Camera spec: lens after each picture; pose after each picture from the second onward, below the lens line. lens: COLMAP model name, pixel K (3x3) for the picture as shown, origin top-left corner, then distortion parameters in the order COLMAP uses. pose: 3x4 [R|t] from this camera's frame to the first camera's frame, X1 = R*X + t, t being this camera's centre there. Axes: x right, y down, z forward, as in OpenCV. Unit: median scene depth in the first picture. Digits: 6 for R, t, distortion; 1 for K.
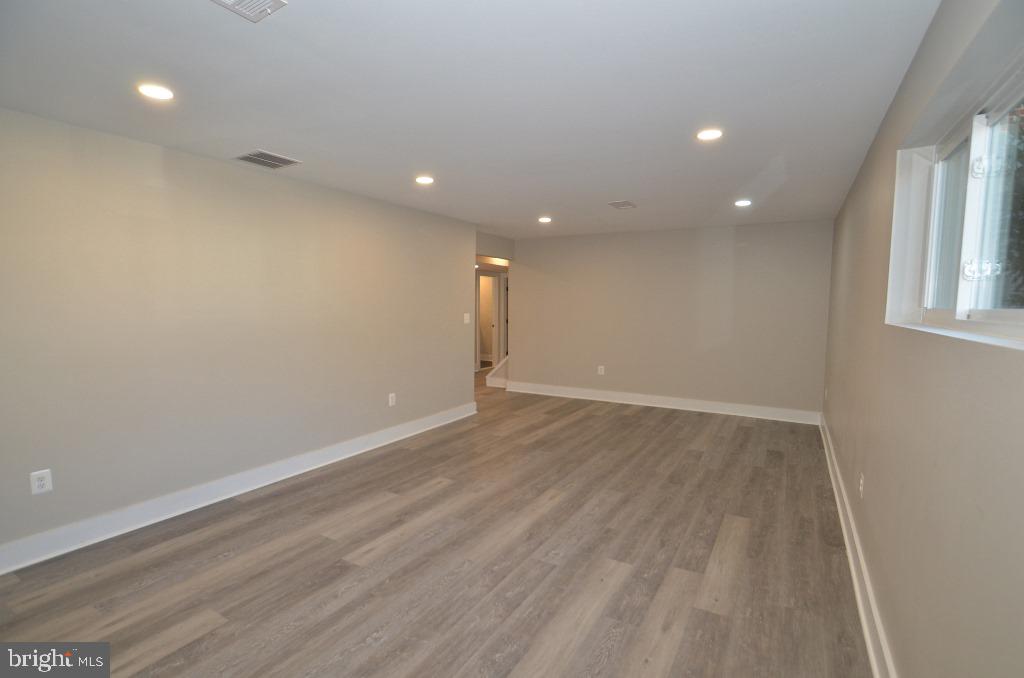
lens RADIAL K [[487.6, 0, 503.9], [0, 487.6, 350.6], [0, 0, 1]] dist [-0.057491, 0.025999]
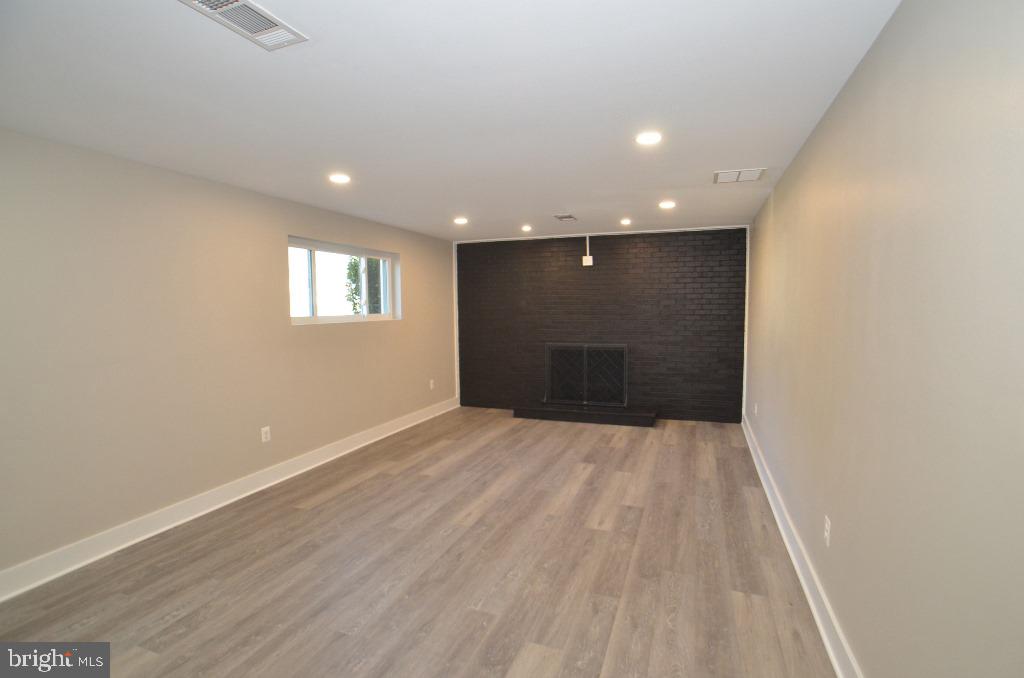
lens RADIAL K [[487.6, 0, 503.9], [0, 487.6, 350.6], [0, 0, 1]] dist [-0.057491, 0.025999]
pose [[-0.985692, 0.026397, -0.166475, 0.189168], [-0.004813, 0.982851, 0.184339, -0.204977], [0.168486, 0.182502, -0.968662, 1.956293]]
